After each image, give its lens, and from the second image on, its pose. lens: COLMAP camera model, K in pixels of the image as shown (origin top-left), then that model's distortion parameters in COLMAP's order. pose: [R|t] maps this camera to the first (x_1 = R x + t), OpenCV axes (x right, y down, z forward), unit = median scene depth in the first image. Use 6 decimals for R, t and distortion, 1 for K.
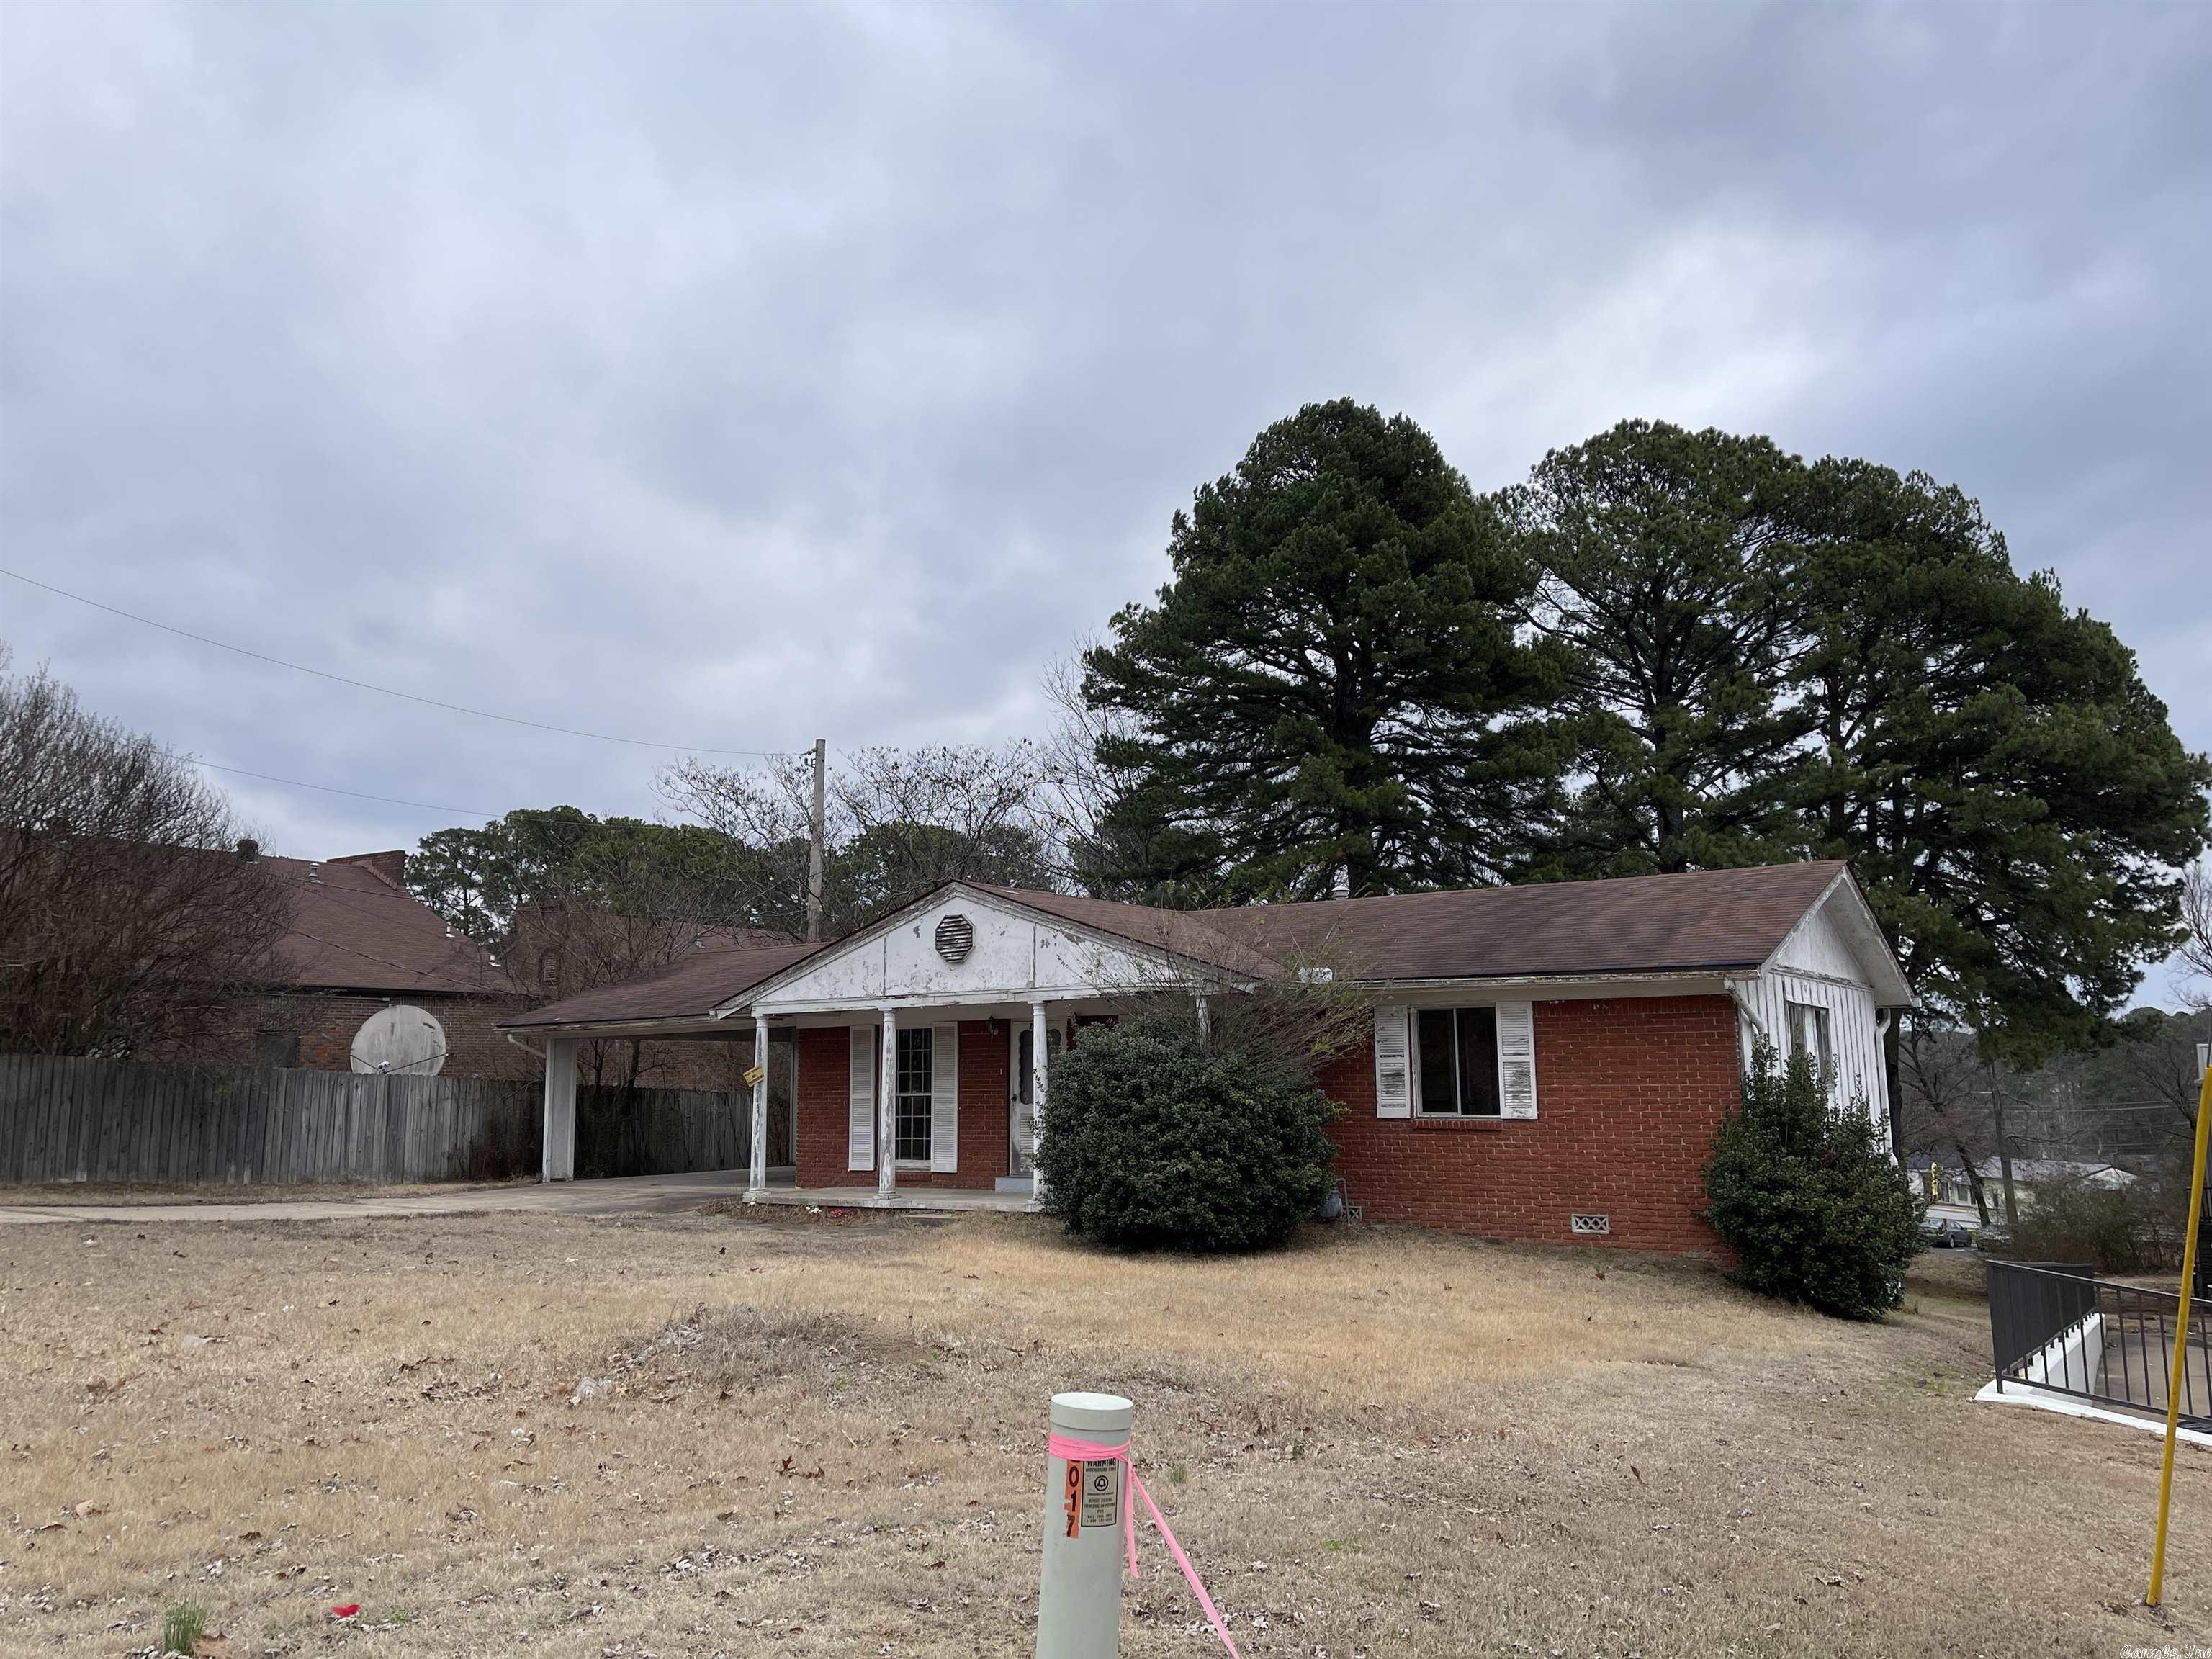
lens RADIAL K [[1701.7, 0, 1106.0], [0, 1701.7, 829.5], [0, 0, 1]] dist [0.115768, -0.192487]
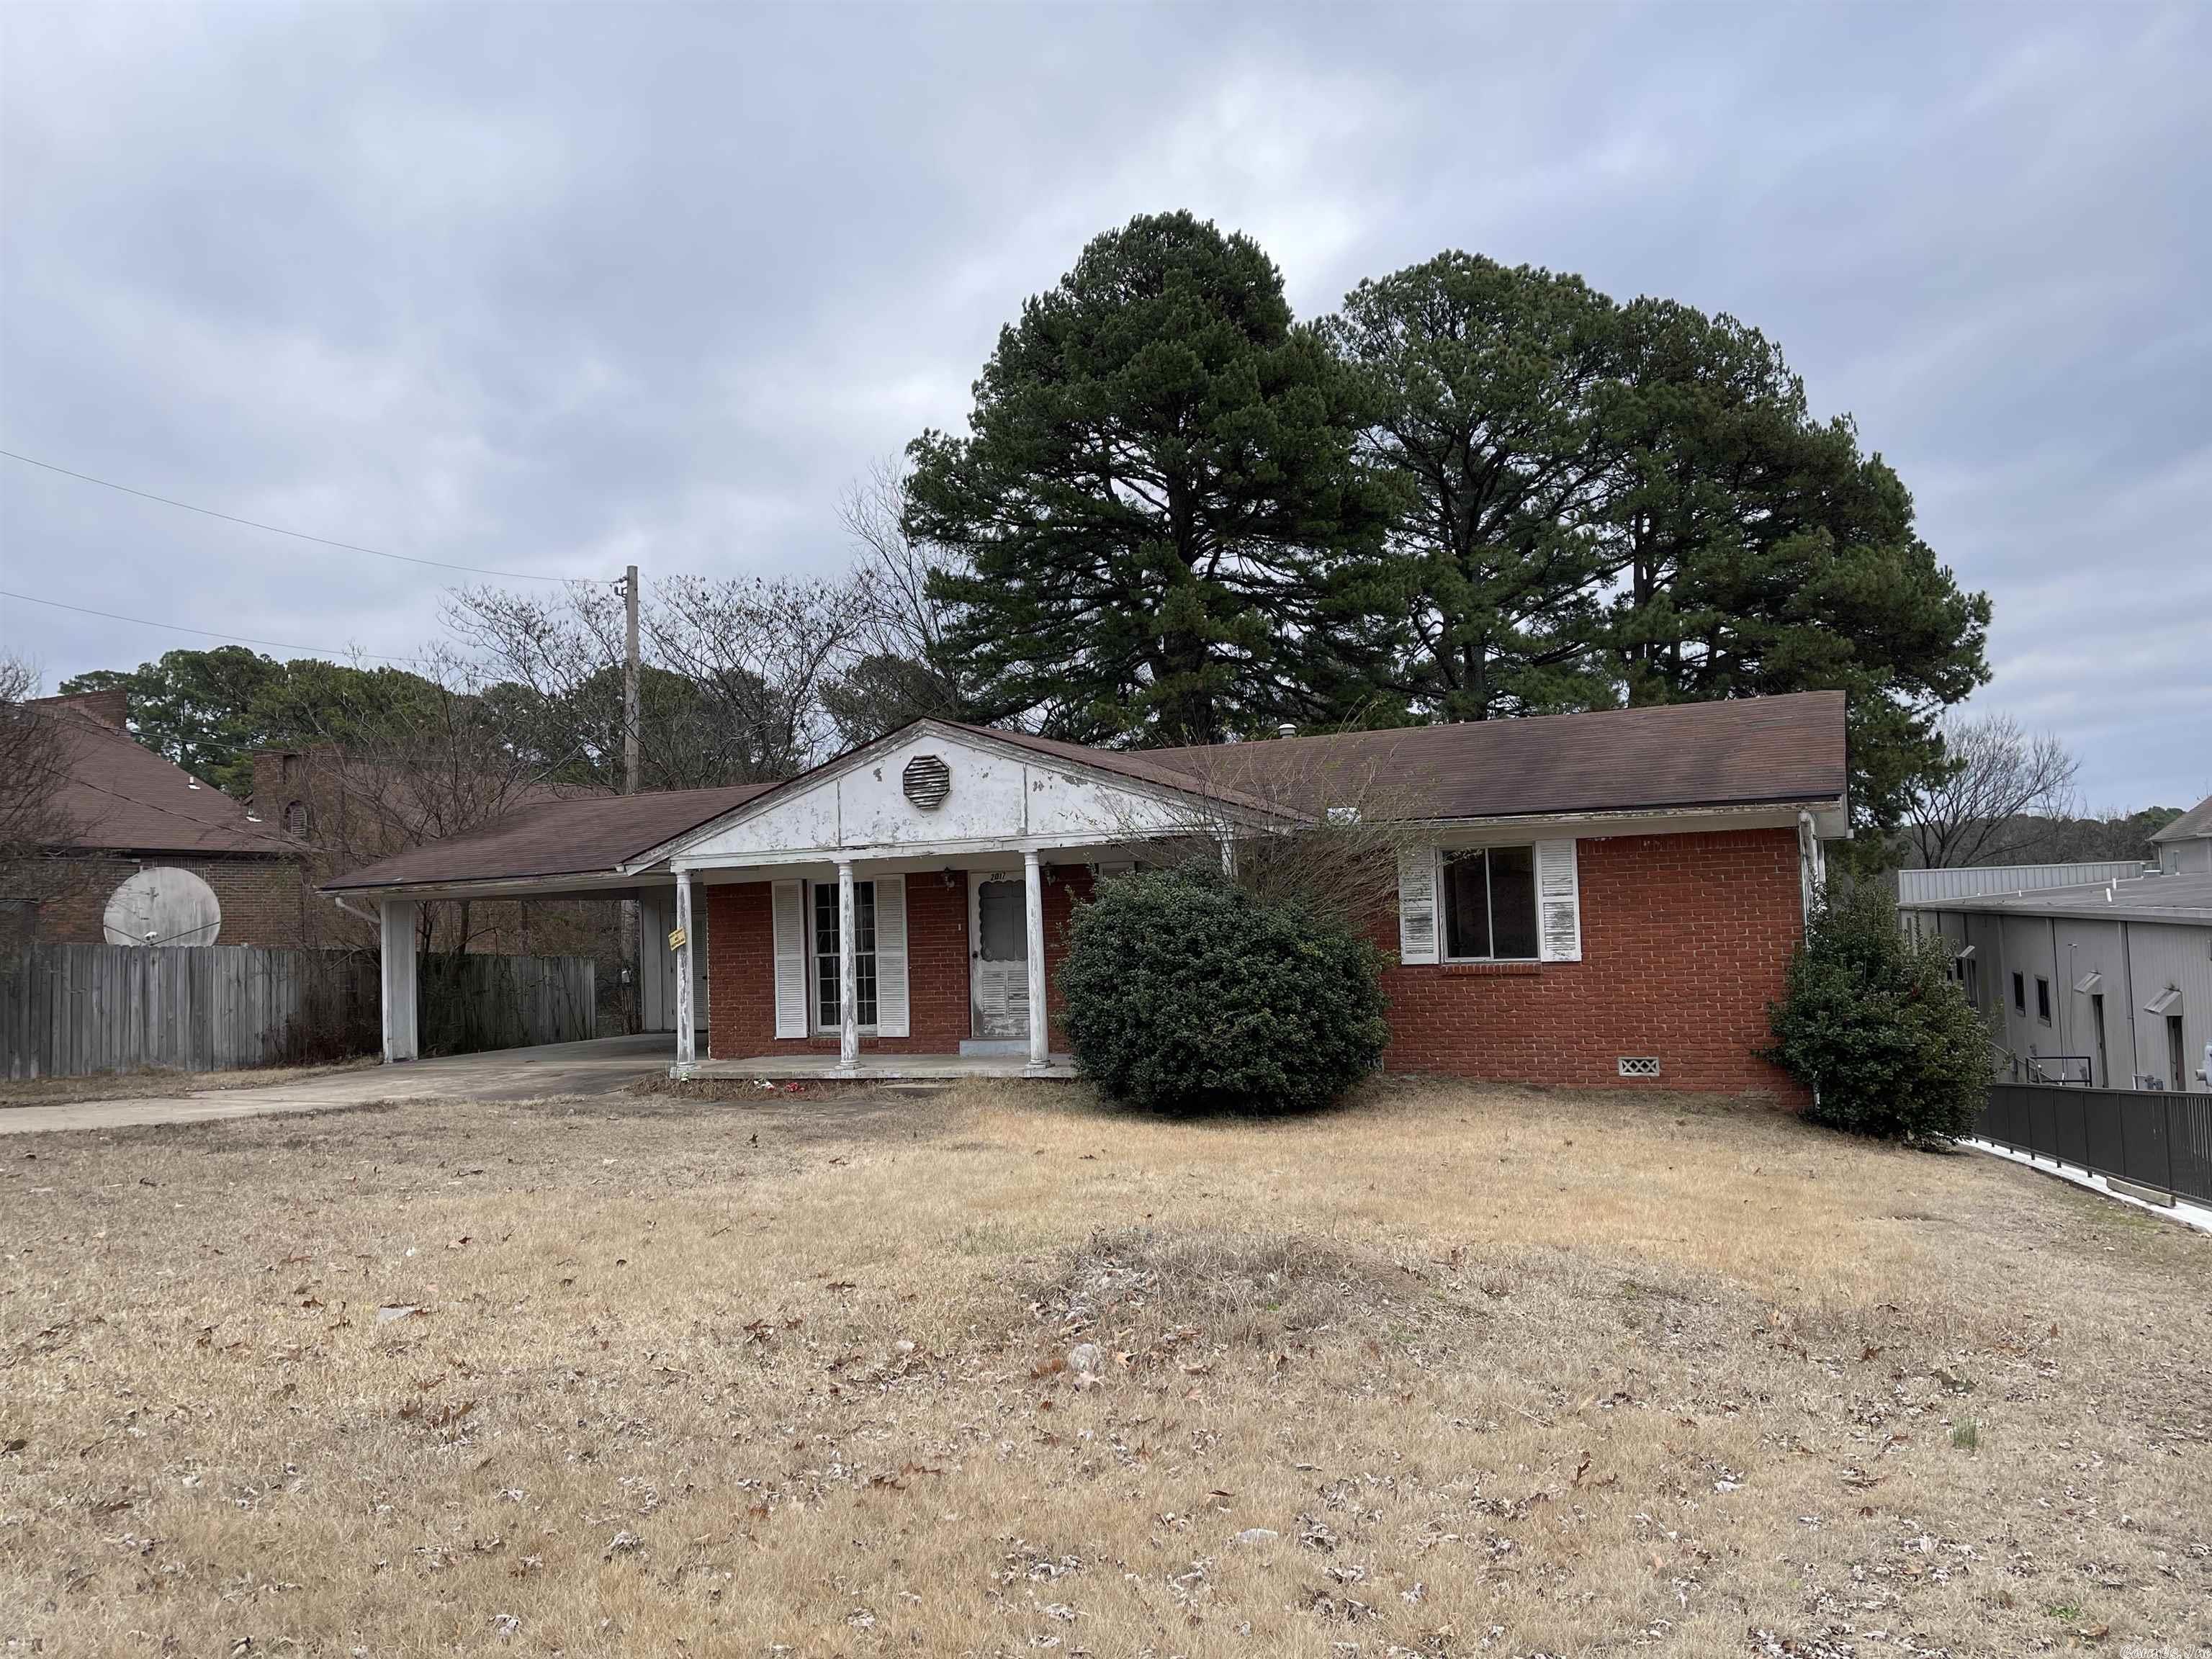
lens RADIAL K [[1692.1, 0, 1106.0], [0, 1692.1, 829.5], [0, 0, 1]] dist [0.128911, -0.190345]
pose [[0.983717, -0.015922, 0.179018, -0.145423], [-0.000046, 0.996045, 0.088845, 0.008898], [-0.179725, -0.087407, 0.979826, 0.098298]]
